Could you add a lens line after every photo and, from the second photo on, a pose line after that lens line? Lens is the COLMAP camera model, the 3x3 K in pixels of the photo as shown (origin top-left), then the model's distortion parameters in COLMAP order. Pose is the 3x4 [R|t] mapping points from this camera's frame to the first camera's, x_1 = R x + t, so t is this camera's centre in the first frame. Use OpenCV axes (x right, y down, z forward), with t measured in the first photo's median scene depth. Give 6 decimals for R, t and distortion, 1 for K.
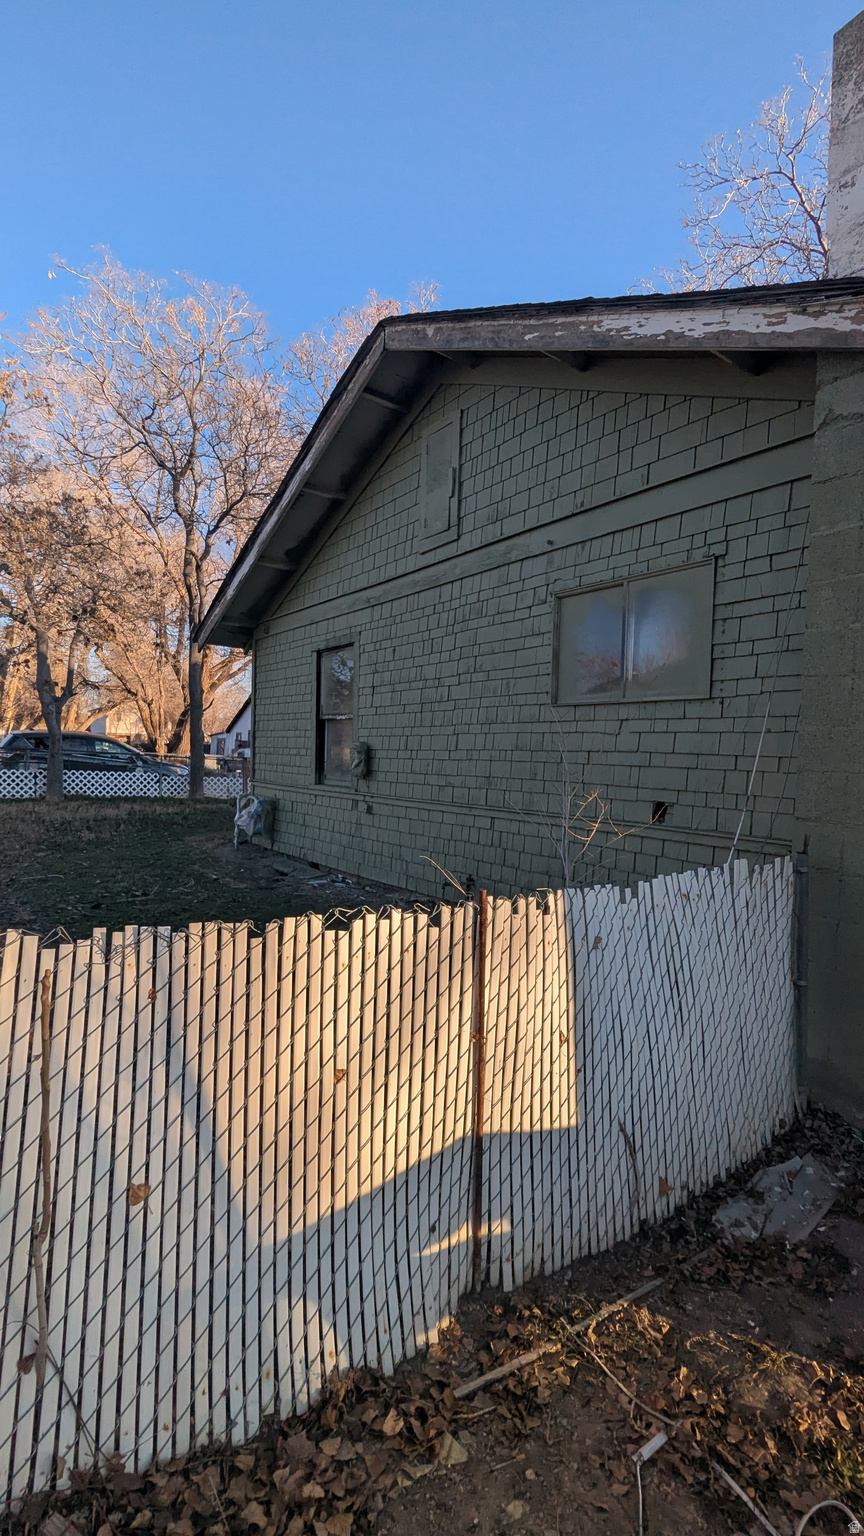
lens RADIAL K [[721.4, 0, 441.6], [0, 721.4, 771.6], [0, 0, 1]] dist [0.003211, -0.001236]
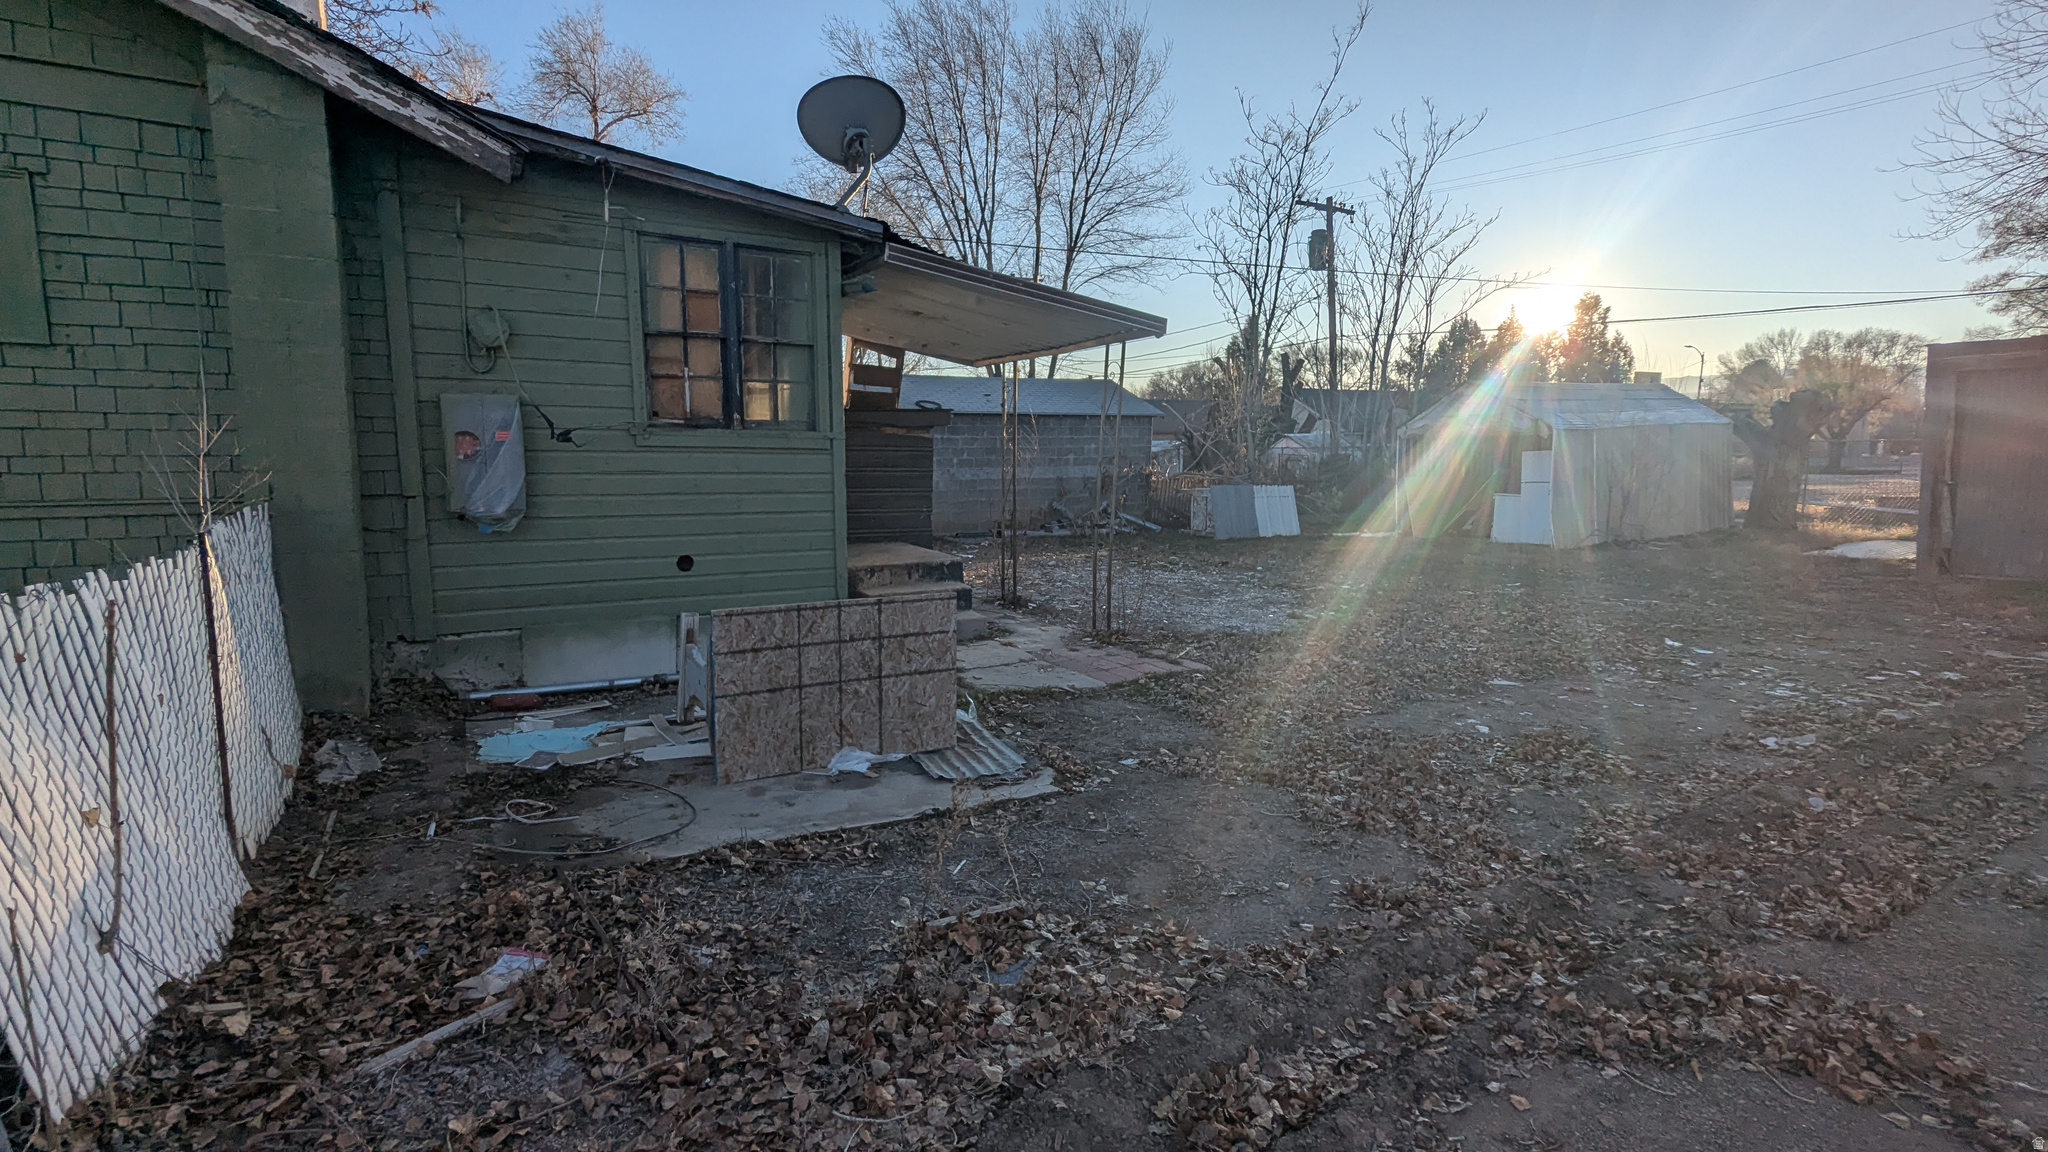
lens RADIAL K [[961.9, 0, 1024.0], [0, 961.9, 576.0], [0, 0, 1]] dist [0.003211, -0.001236]
pose [[0.077515, -0.174622, 0.981580, -0.621627], [0.019490, 0.984619, 0.173624, -0.006749], [-0.996801, 0.005673, 0.079726, -0.207155]]
